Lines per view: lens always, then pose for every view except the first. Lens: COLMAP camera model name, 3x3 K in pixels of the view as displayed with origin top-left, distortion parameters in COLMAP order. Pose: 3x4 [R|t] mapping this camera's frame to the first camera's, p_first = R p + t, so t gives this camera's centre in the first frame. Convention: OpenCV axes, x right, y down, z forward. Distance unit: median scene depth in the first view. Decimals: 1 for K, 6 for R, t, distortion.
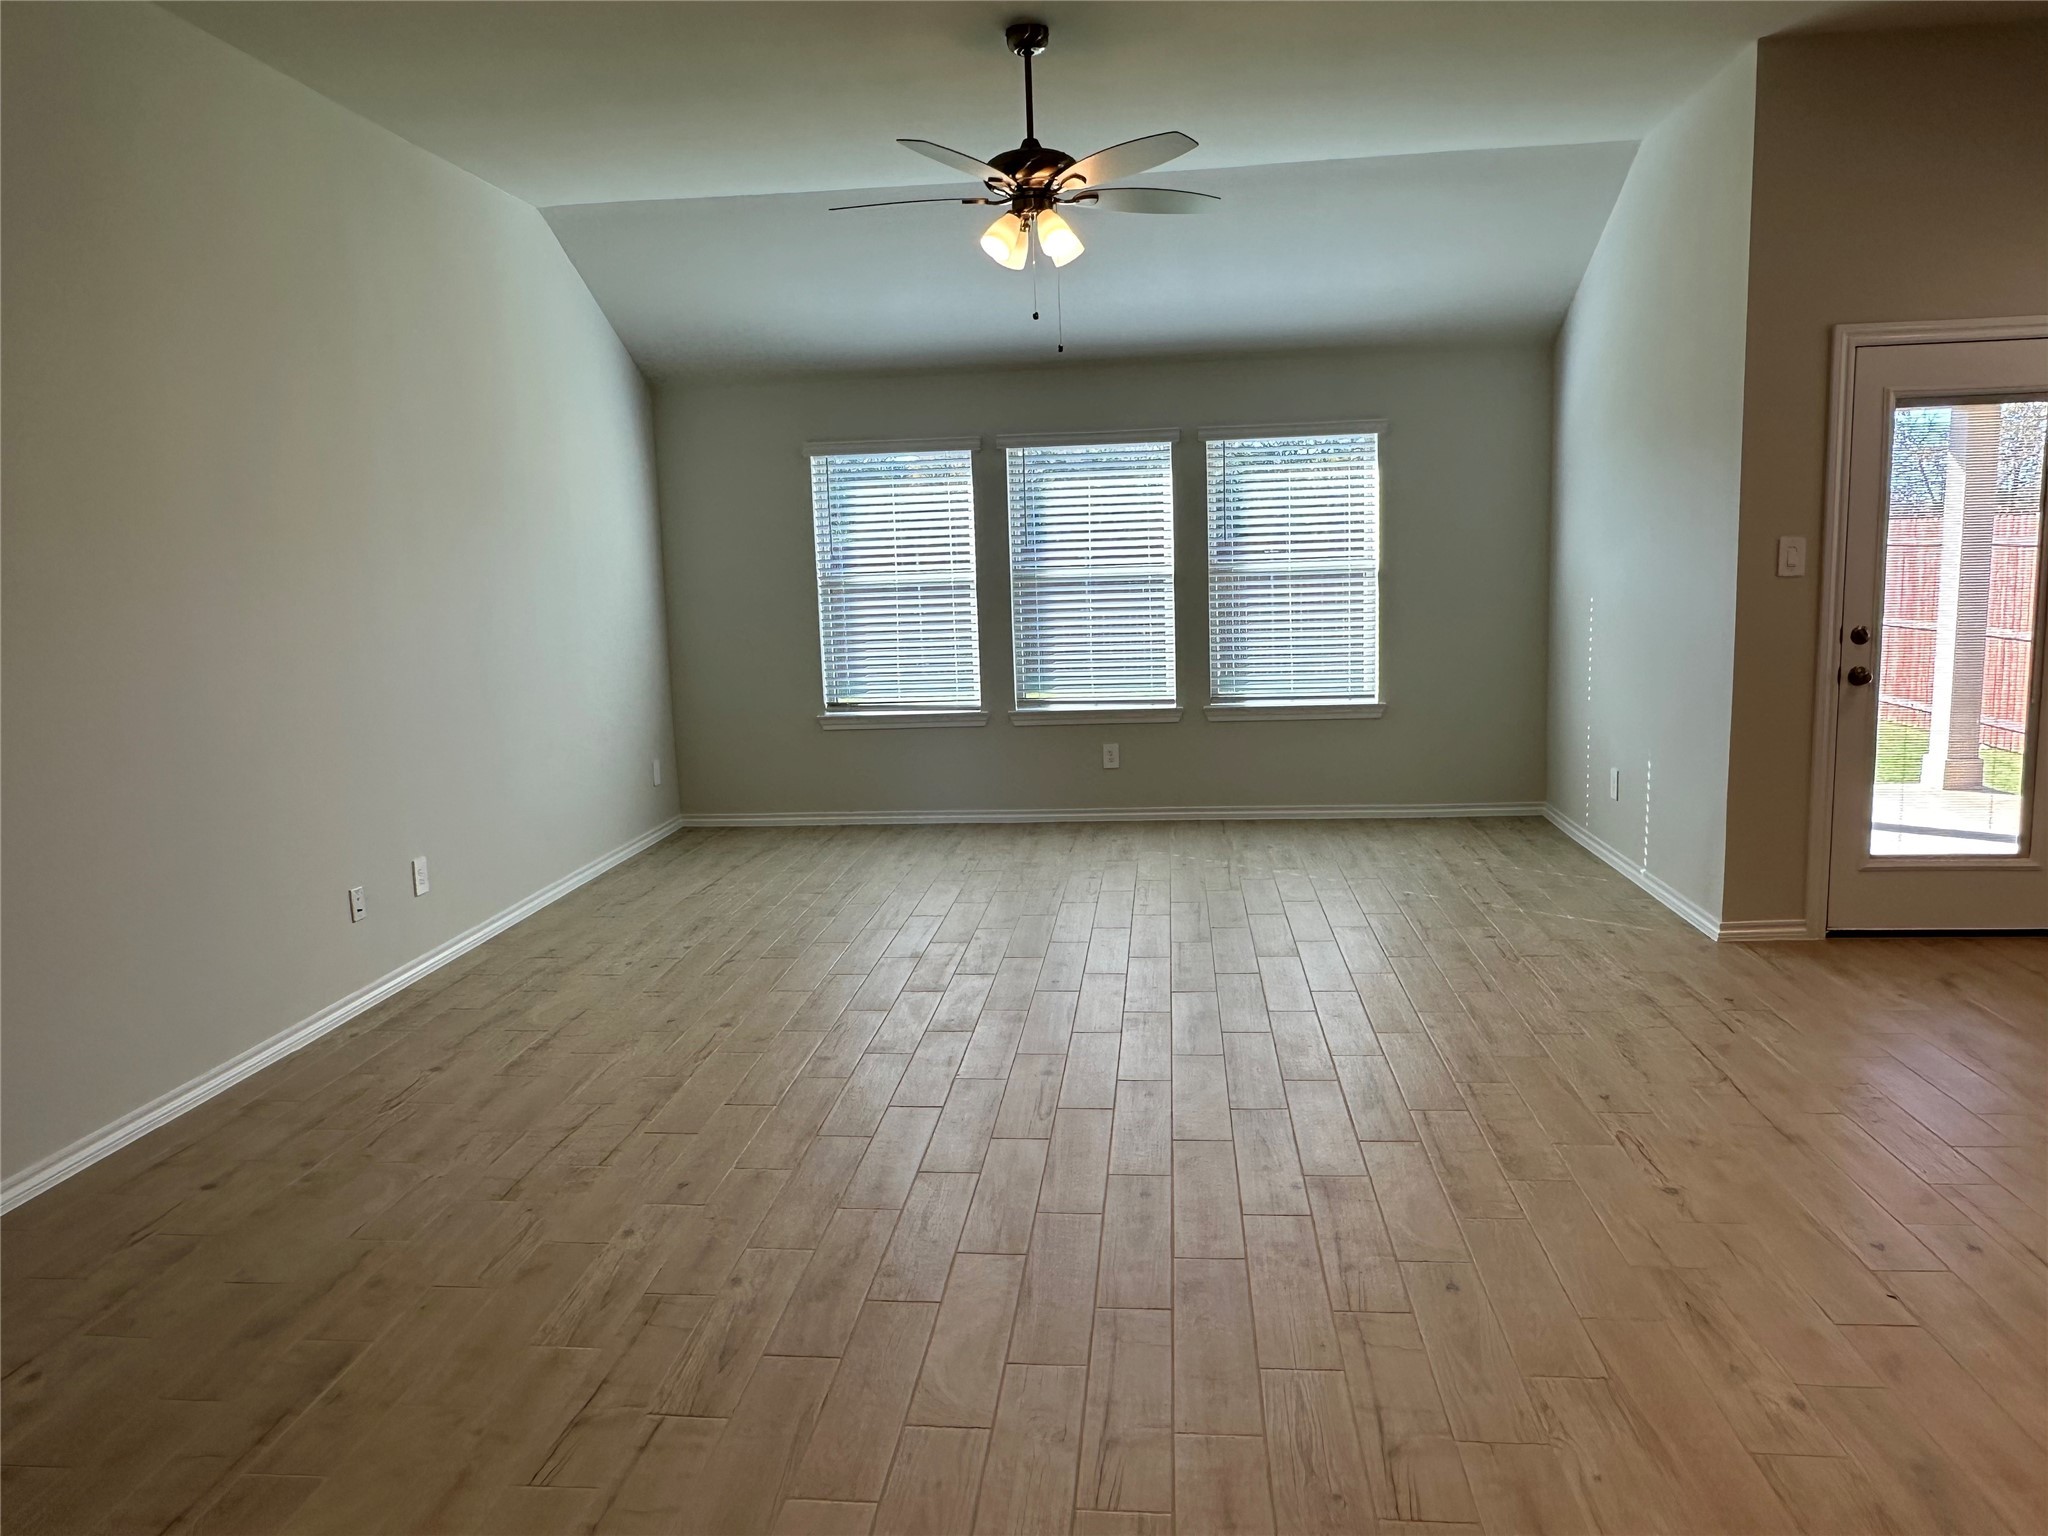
lens RADIAL K [[1420.8, 0, 1024.0], [0, 1420.8, 768.0], [0, 0, 1]] dist [-0.000105, -0.003637]
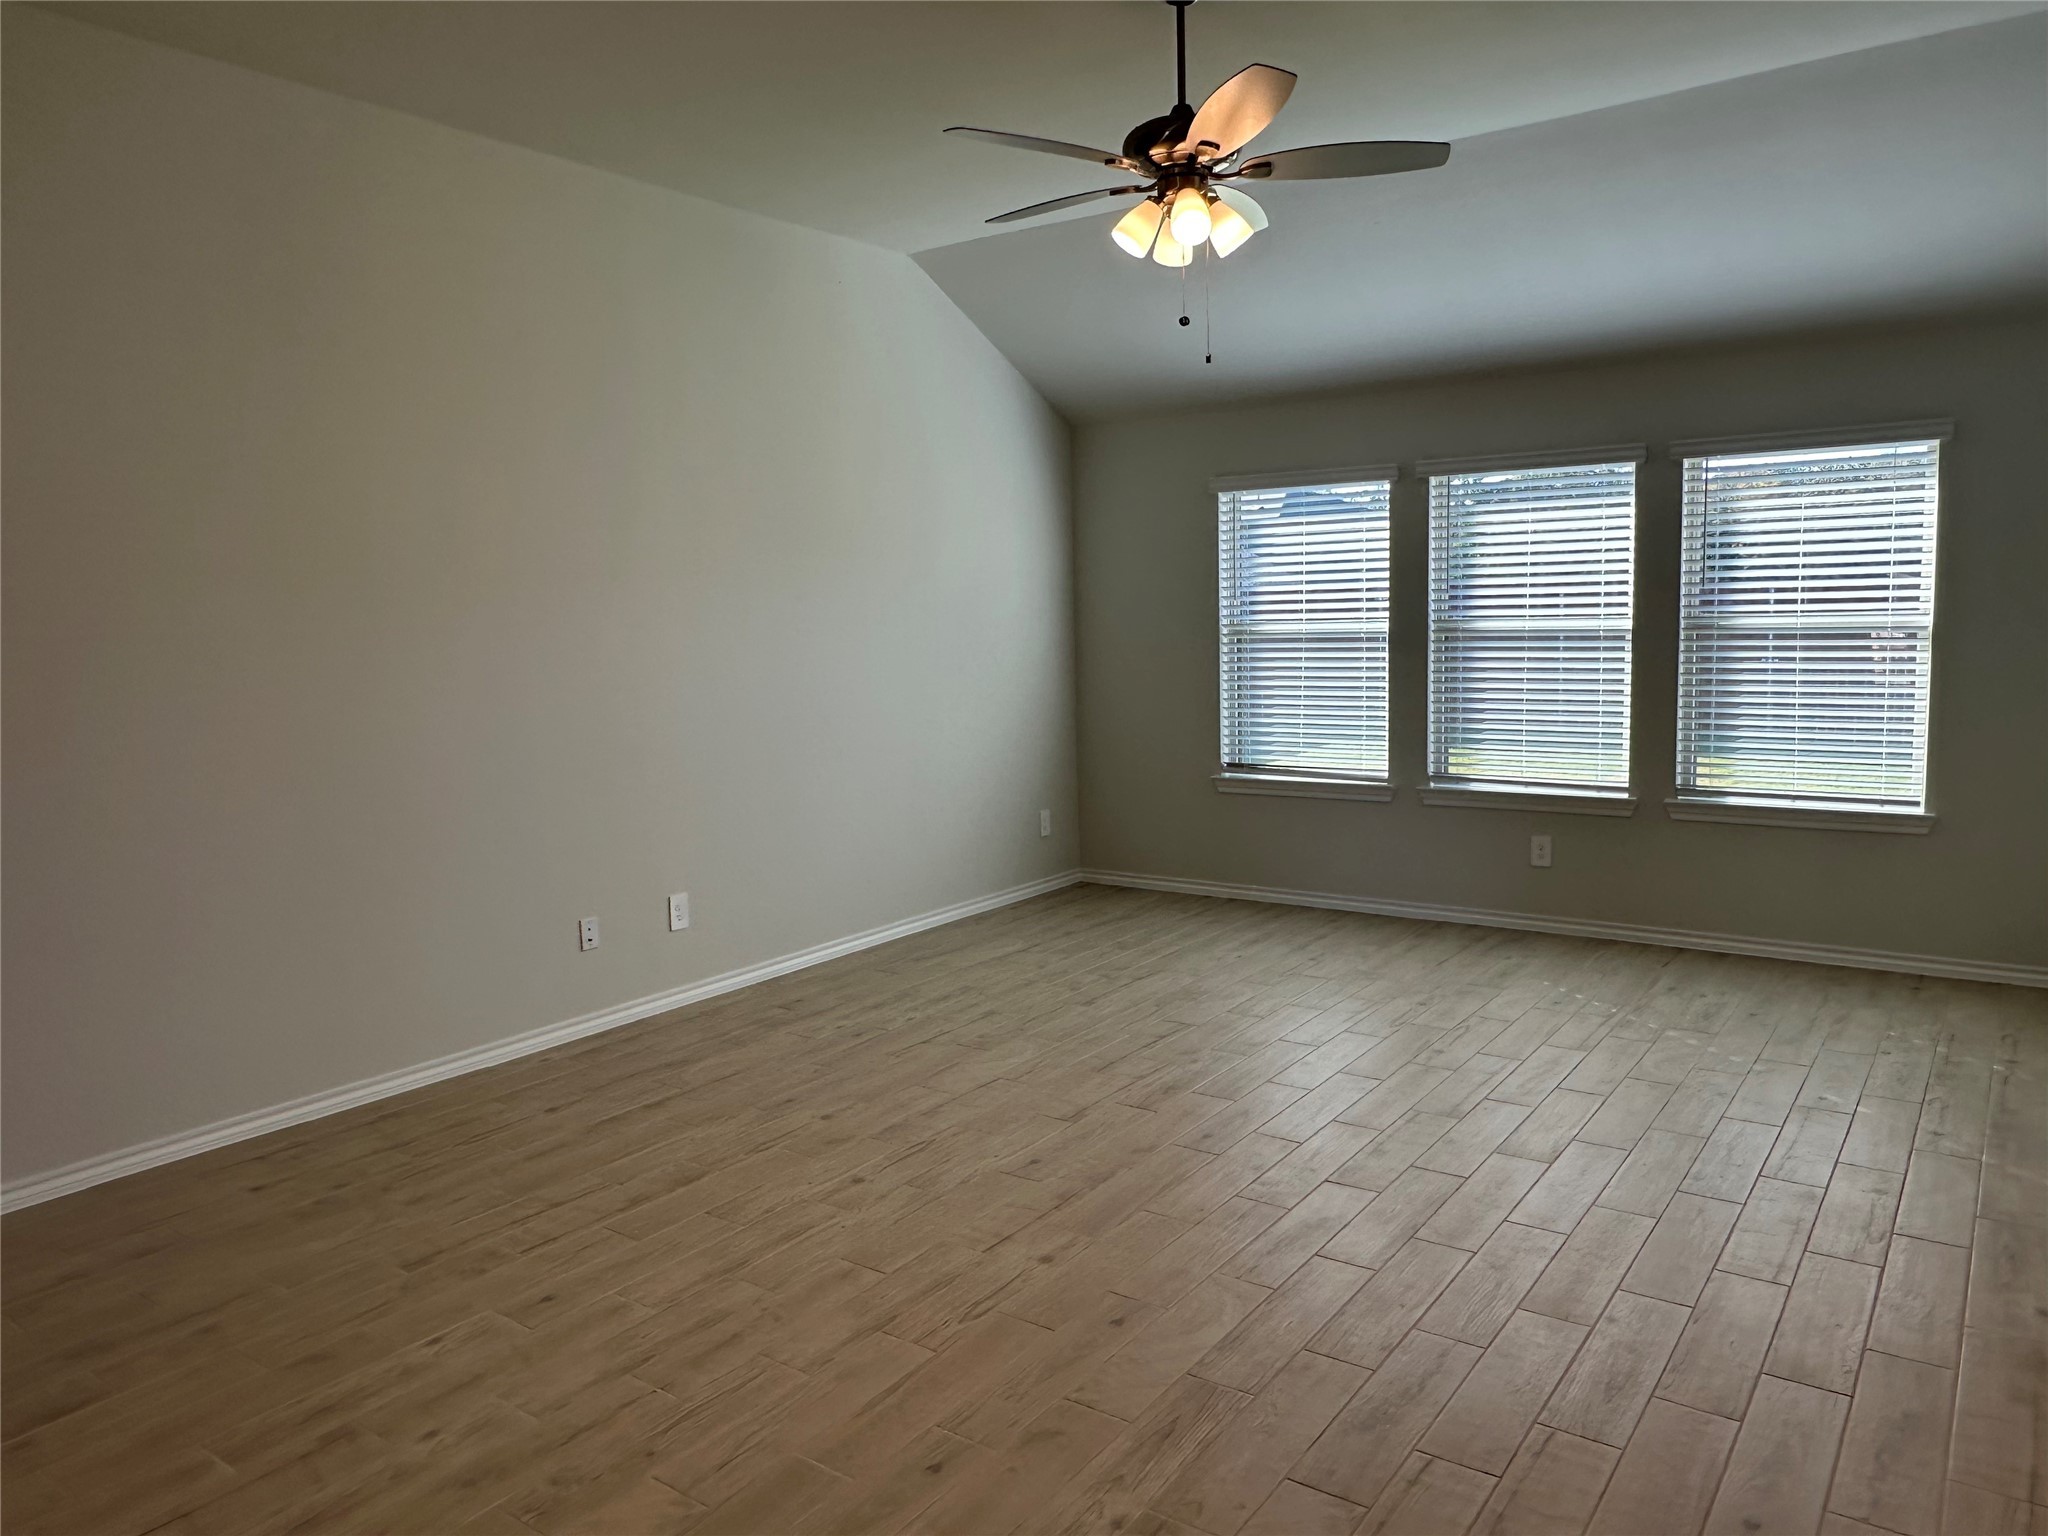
lens RADIAL K [[1420.8, 0, 1024.0], [0, 1420.8, 768.0], [0, 0, 1]] dist [-0.000105, -0.003637]
pose [[0.868377, 0.066972, -0.491361, 0.209297], [-0.078300, 0.996927, -0.002500, -0.032139], [0.489683, 0.040645, 0.870952, 0.156086]]
